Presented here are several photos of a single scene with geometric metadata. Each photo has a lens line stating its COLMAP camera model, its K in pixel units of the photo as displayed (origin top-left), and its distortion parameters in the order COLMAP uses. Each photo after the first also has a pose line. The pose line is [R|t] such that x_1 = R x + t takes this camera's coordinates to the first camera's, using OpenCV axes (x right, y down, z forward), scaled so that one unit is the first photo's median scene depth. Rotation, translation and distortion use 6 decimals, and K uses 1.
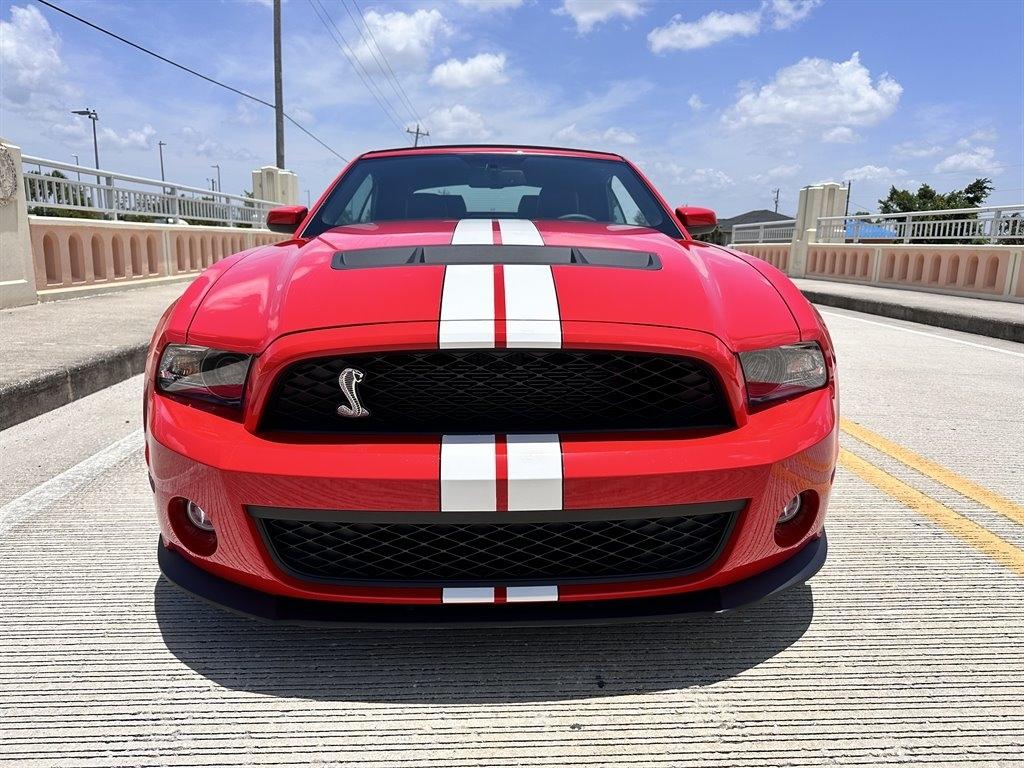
lens RADIAL K [[730.4, 0, 514.7], [0, 730.4, 382.7], [0, 0, 1]] dist [0.014588, -0.023301]
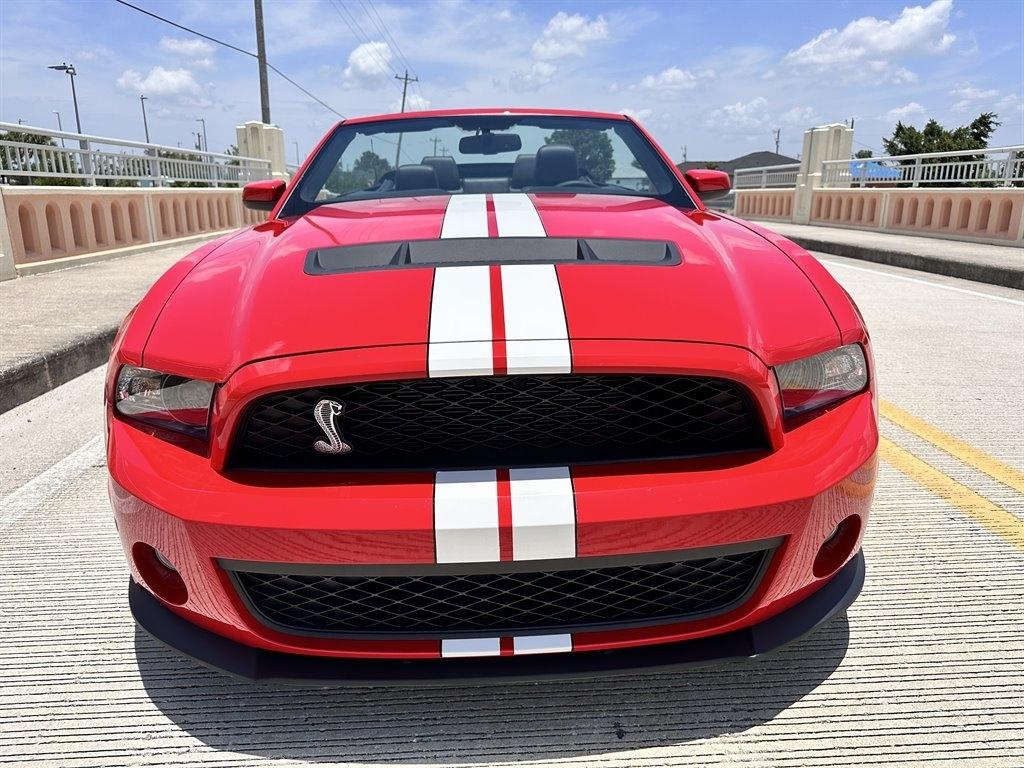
lens RADIAL K [[730.4, 0, 511.2], [0, 730.4, 389.1], [0, 0, 1]] dist [0.014588, -0.023301]
pose [[0.999702, -0.024054, -0.004268, -0.002645], [0.024308, 0.996846, 0.075542, -0.079180], [0.002437, -0.075623, 0.997134, 0.120183]]
